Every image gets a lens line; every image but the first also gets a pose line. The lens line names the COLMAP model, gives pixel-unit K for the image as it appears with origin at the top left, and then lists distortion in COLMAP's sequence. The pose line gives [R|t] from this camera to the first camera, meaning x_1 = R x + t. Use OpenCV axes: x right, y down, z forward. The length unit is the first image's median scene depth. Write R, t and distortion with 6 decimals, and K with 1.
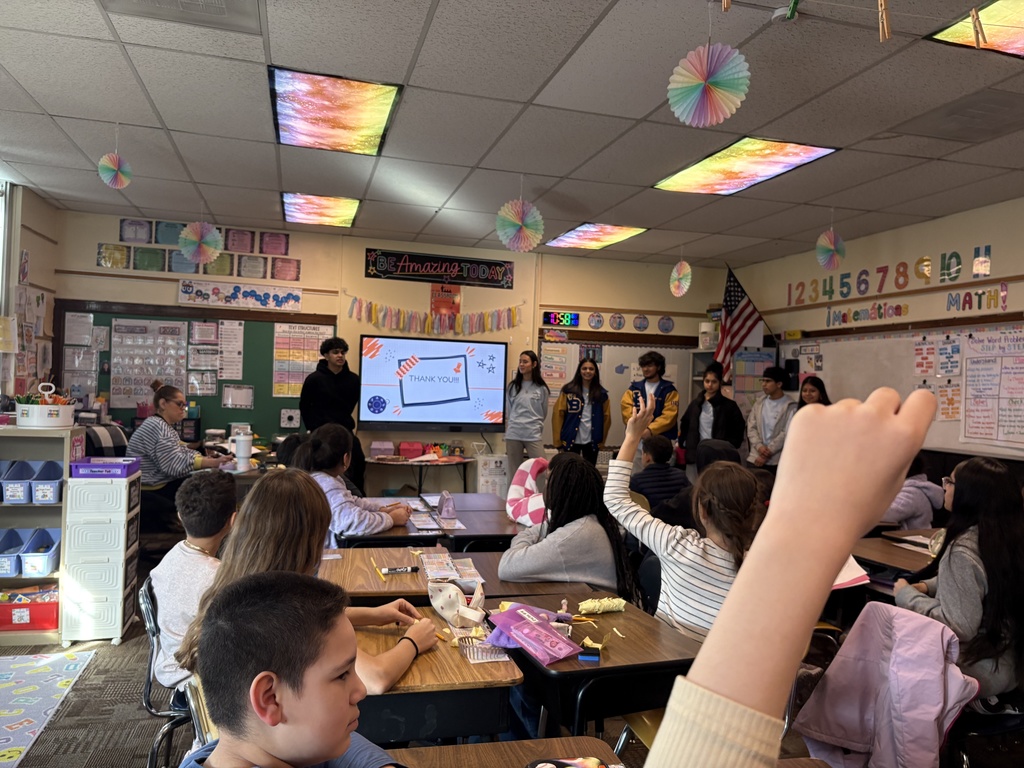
lens RADIAL K [[771.3, 0, 531.2], [0, 771.3, 384.3], [0, 0, 1]] dist [0.022689, -0.002389]
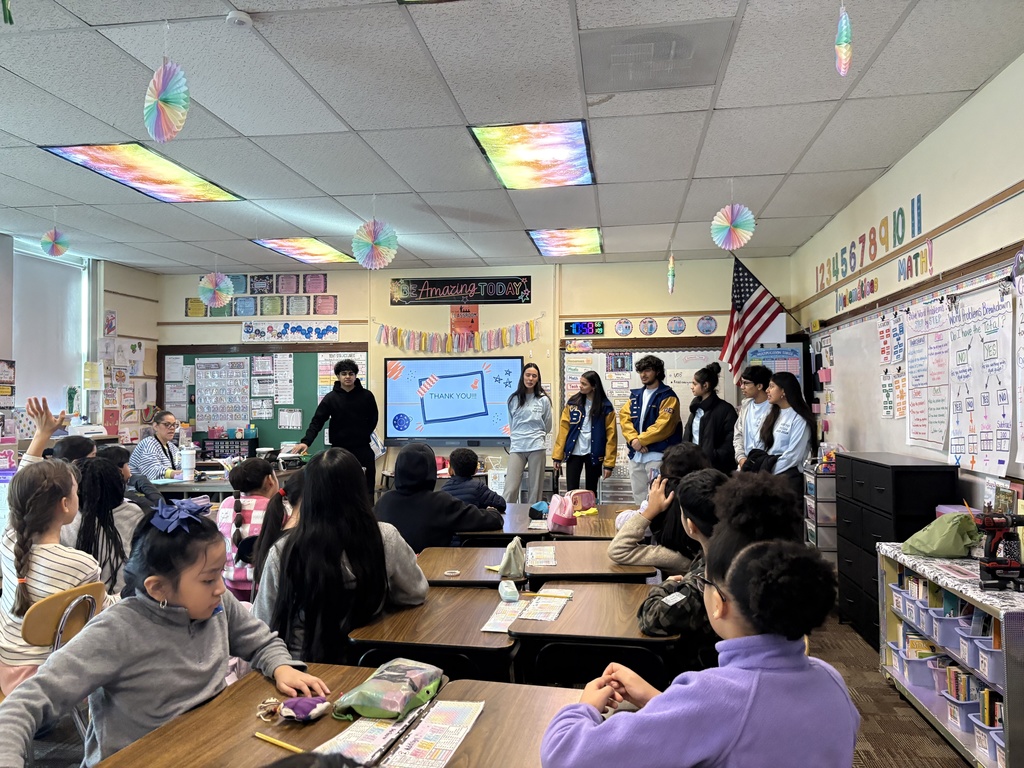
lens RADIAL K [[771.3, 0, 531.2], [0, 771.3, 384.3], [0, 0, 1]] dist [0.022689, -0.002389]
pose [[0.913810, -0.051343, -0.402883, 0.408413], [0.040241, 0.998542, -0.035981, 0.020103], [0.404143, 0.016667, 0.914544, 0.091821]]
